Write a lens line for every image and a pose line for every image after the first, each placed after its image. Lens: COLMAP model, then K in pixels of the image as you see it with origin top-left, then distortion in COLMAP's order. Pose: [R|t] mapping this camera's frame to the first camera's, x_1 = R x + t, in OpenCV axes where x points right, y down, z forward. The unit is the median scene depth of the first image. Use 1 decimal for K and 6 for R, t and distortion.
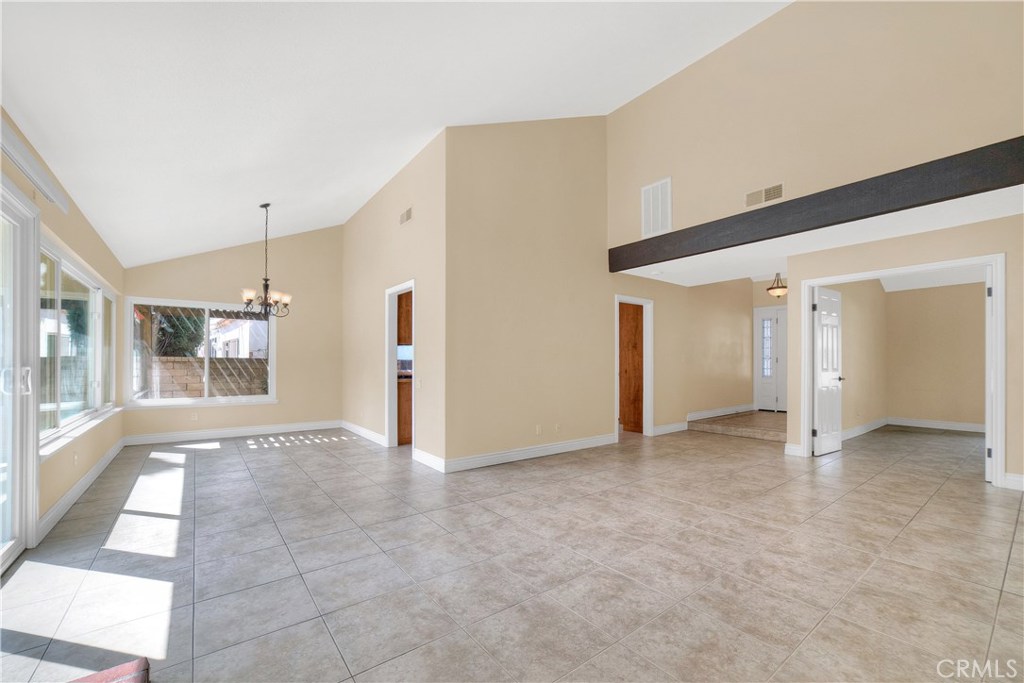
lens RADIAL K [[416.7, 0, 508.6], [0, 416.7, 363.6], [0, 0, 1]] dist [-0.002731, -0.000125]
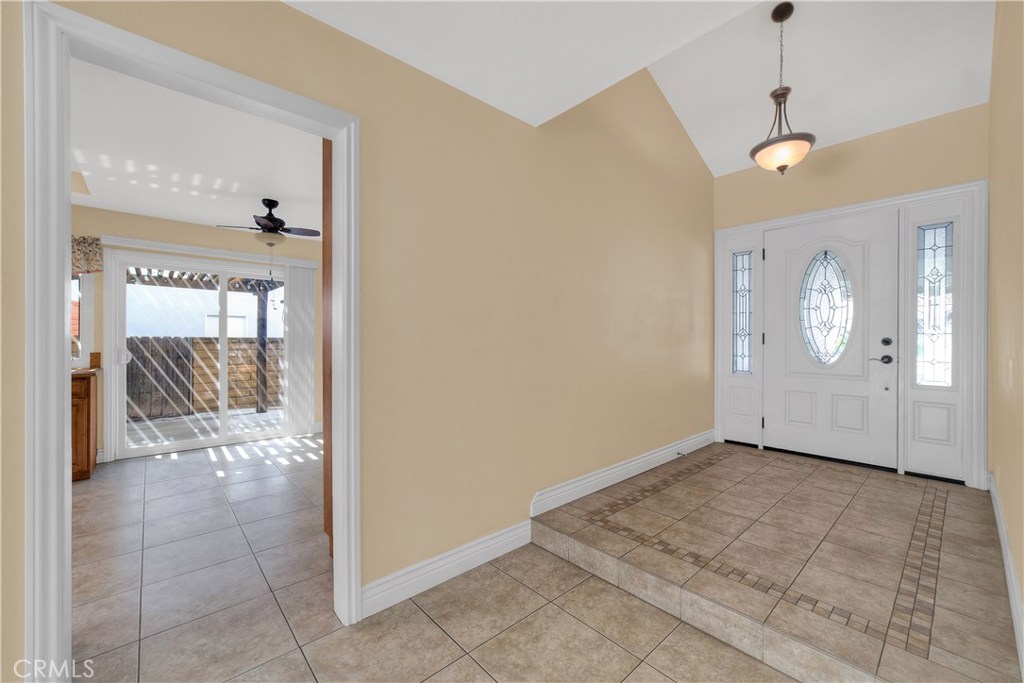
lens RADIAL K [[413.6, 0, 512.0], [0, 413.6, 341.5], [0, 0, 1]] dist [-0.001326, -0.000165]
pose [[0.996513, 0.001644, 0.083417, 0.318670], [-0.001614, 0.999999, -0.000424, -0.003965], [-0.083418, 0.000288, 0.996515, 0.550680]]
